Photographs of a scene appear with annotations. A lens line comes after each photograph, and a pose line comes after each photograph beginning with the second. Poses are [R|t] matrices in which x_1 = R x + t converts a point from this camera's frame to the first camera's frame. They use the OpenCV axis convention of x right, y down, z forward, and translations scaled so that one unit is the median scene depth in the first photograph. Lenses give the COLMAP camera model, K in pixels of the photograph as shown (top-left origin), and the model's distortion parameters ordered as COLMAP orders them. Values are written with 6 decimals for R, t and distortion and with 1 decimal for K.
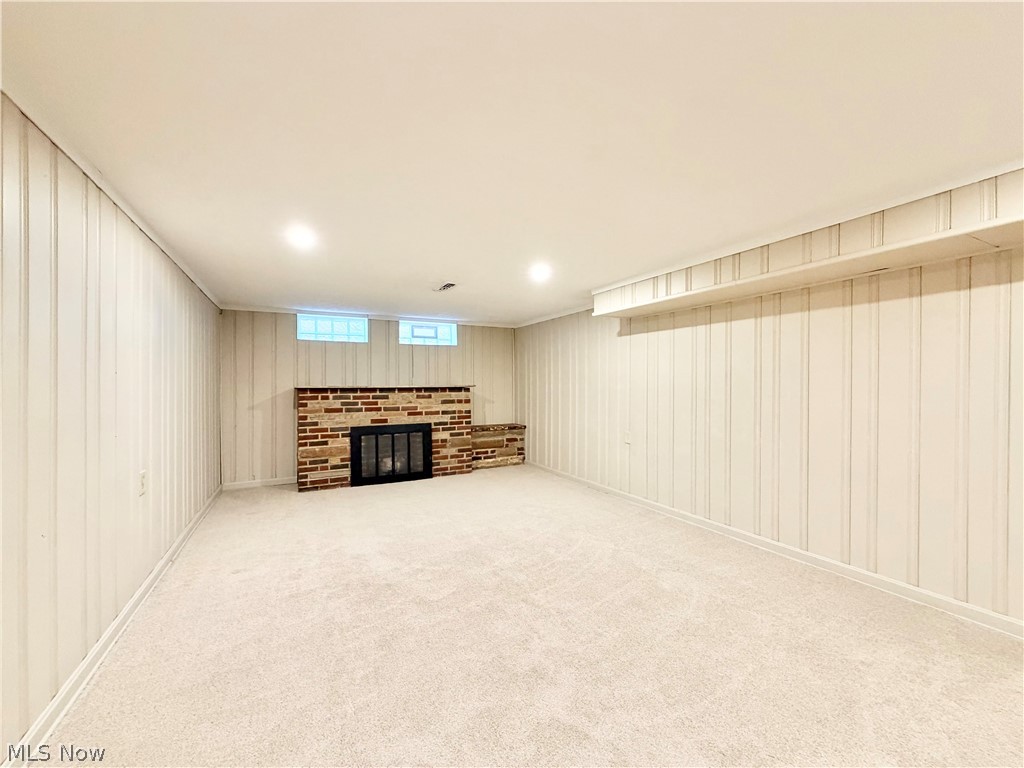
lens RADIAL K [[407.6, 0, 509.6], [0, 407.6, 387.4], [0, 0, 1]] dist [-0.002580, 0.000406]
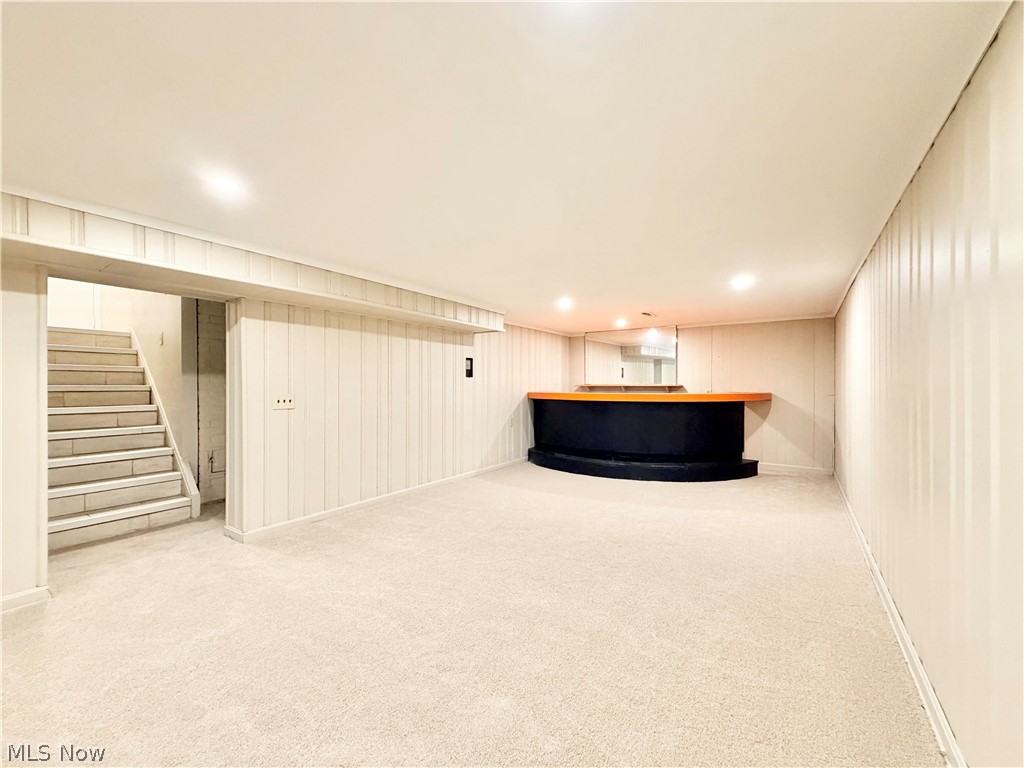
lens RADIAL K [[407.6, 0, 509.6], [0, 407.6, 387.1], [0, 0, 1]] dist [-0.002580, 0.000406]
pose [[-0.466328, 0.001490, 0.884611, -0.898109], [0.002844, 0.999996, -0.000185, 0.006552], [-0.884608, 0.002430, -0.466330, 1.422652]]
